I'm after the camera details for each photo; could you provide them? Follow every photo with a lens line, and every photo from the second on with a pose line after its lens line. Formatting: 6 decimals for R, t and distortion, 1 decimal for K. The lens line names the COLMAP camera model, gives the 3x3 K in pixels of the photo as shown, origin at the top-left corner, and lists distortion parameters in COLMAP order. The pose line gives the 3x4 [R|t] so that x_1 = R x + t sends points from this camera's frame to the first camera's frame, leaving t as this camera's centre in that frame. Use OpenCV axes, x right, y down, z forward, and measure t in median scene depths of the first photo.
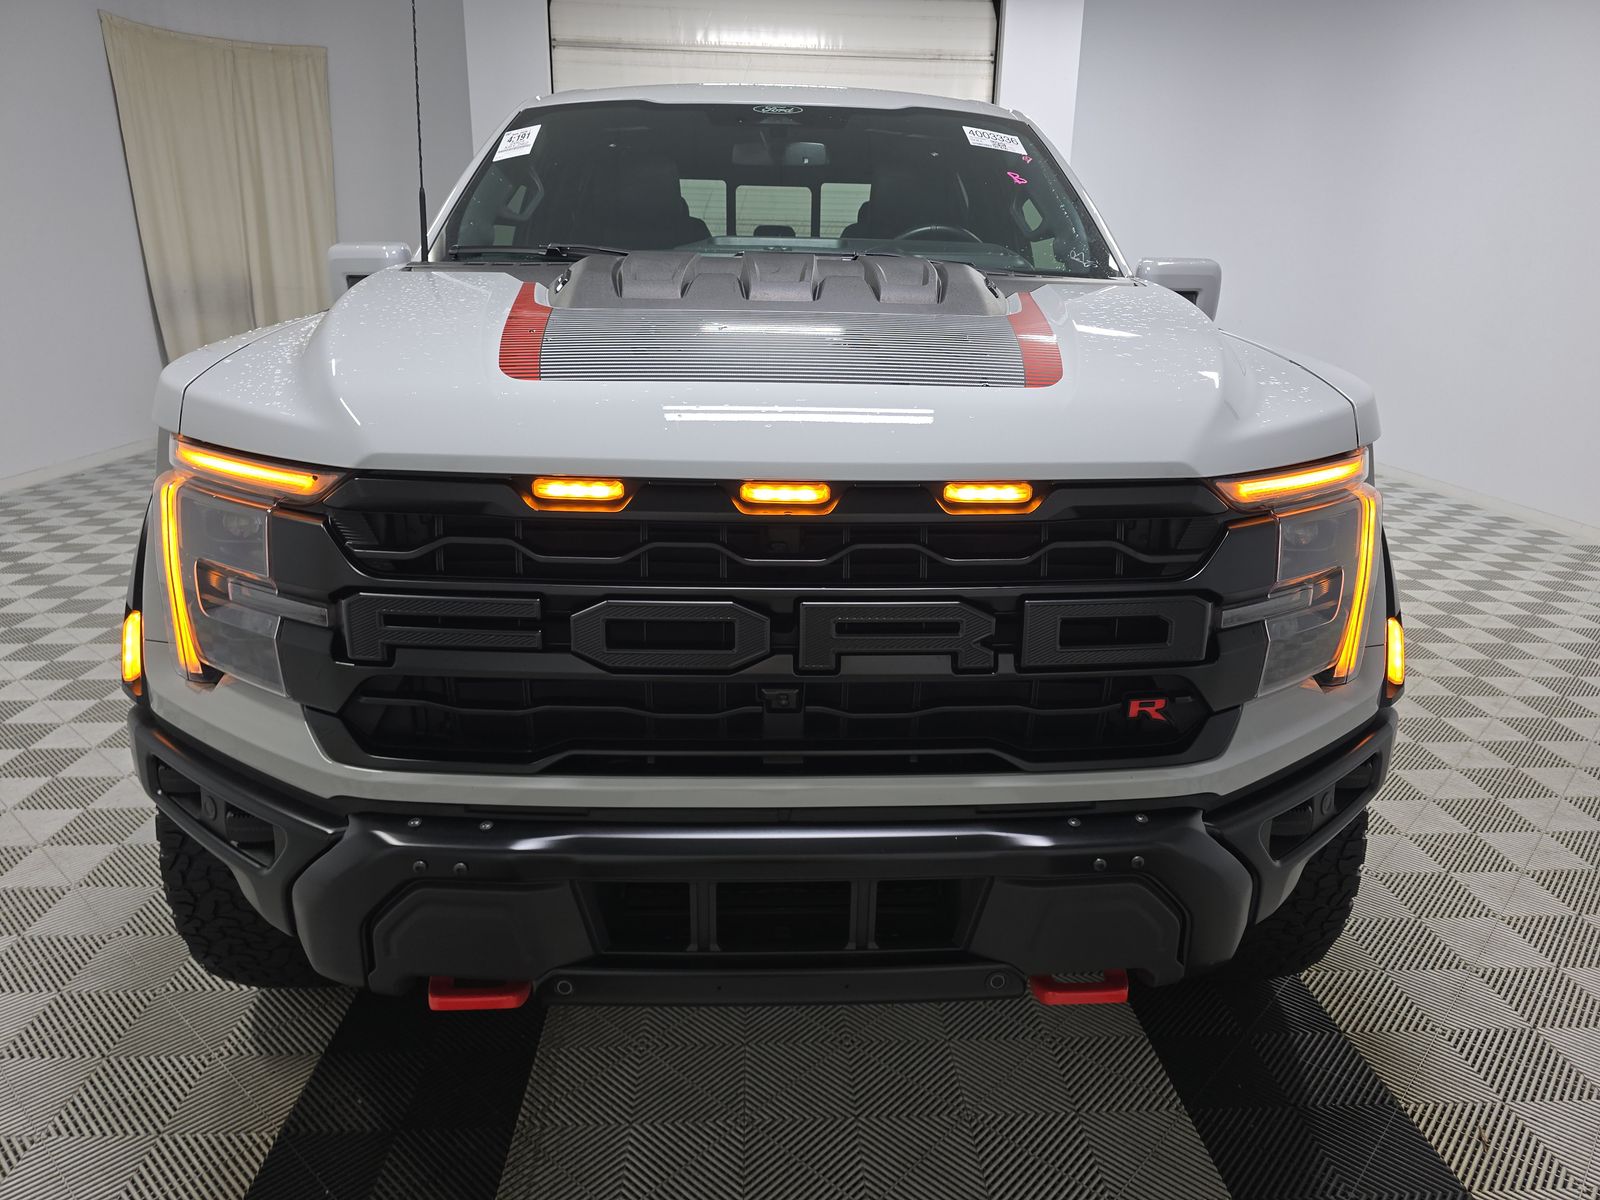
lens RADIAL K [[1071.3, 0, 806.8], [0, 1071.3, 603.4], [0, 0, 1]] dist [0.011307, -0.001335]
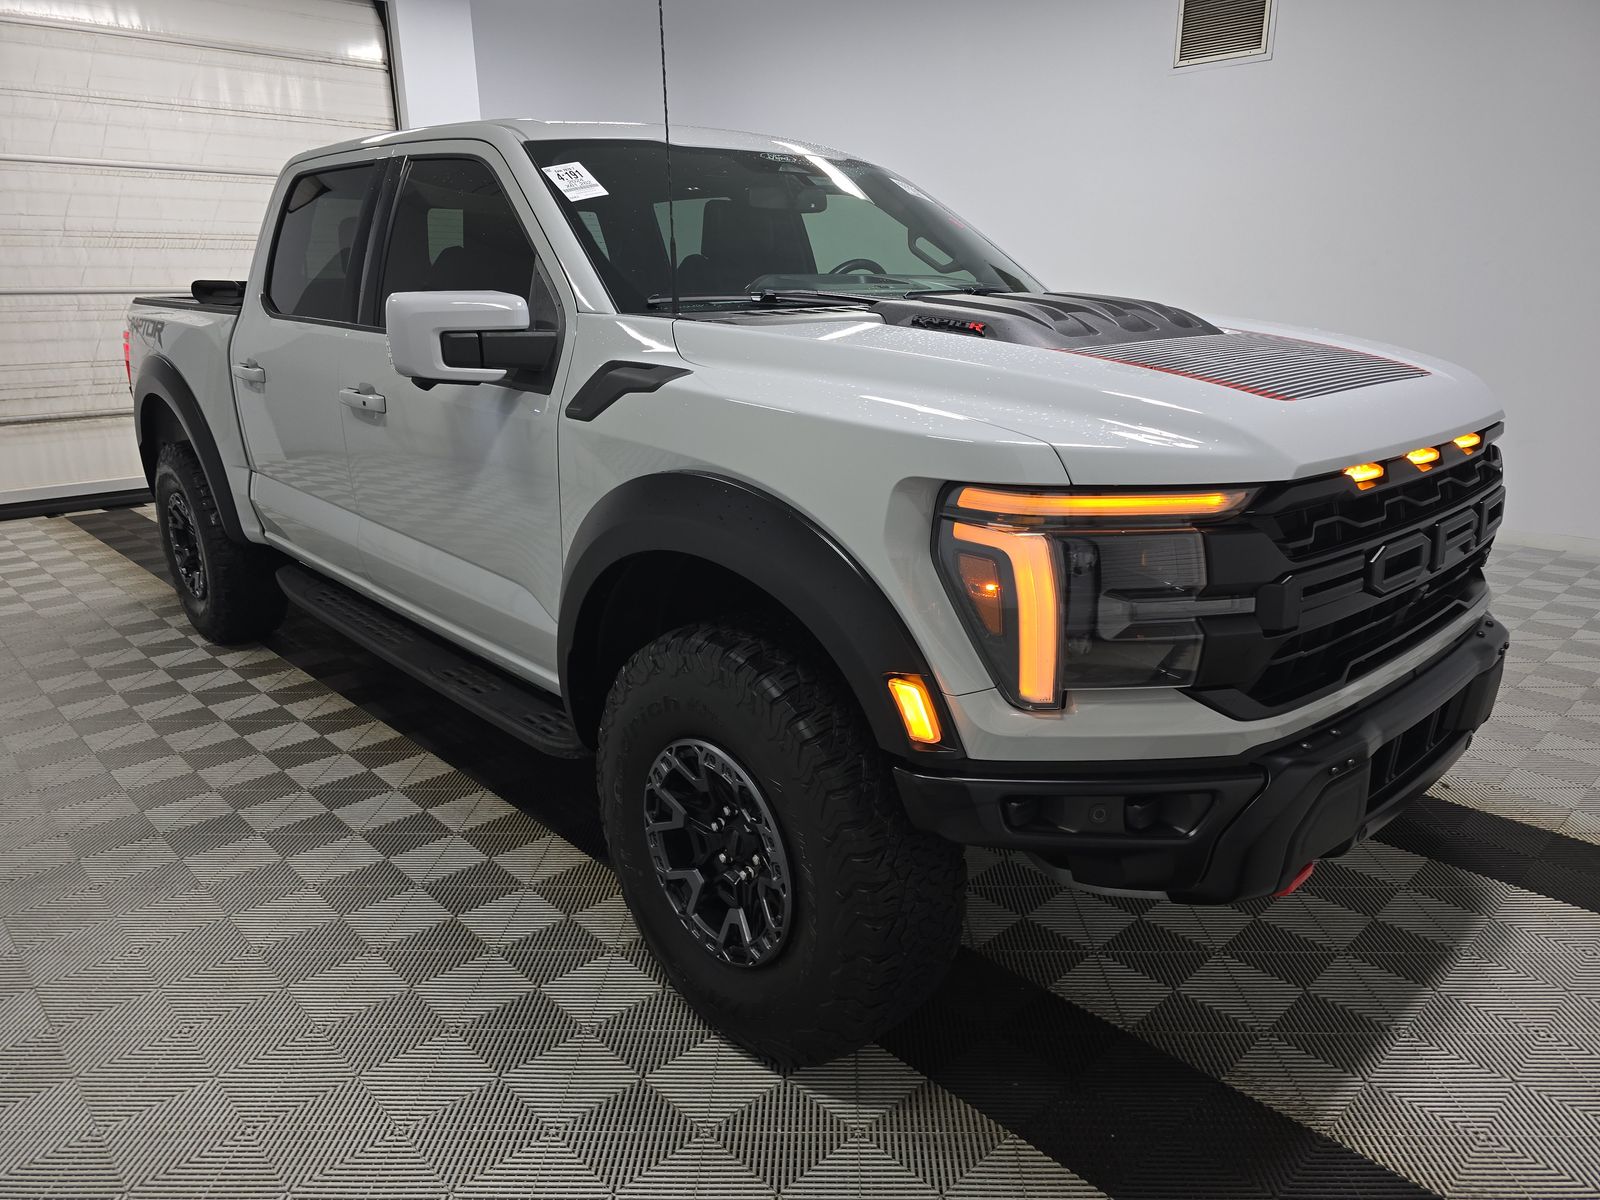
lens RADIAL K [[1071.3, 0, 806.8], [0, 1071.3, 603.4], [0, 0, 1]] dist [0.011307, -0.001335]
pose [[0.760316, -0.208710, 0.615110, -0.238087], [0.210563, 0.975030, 0.070563, -0.027599], [-0.614478, 0.075869, 0.785278, 0.047973]]
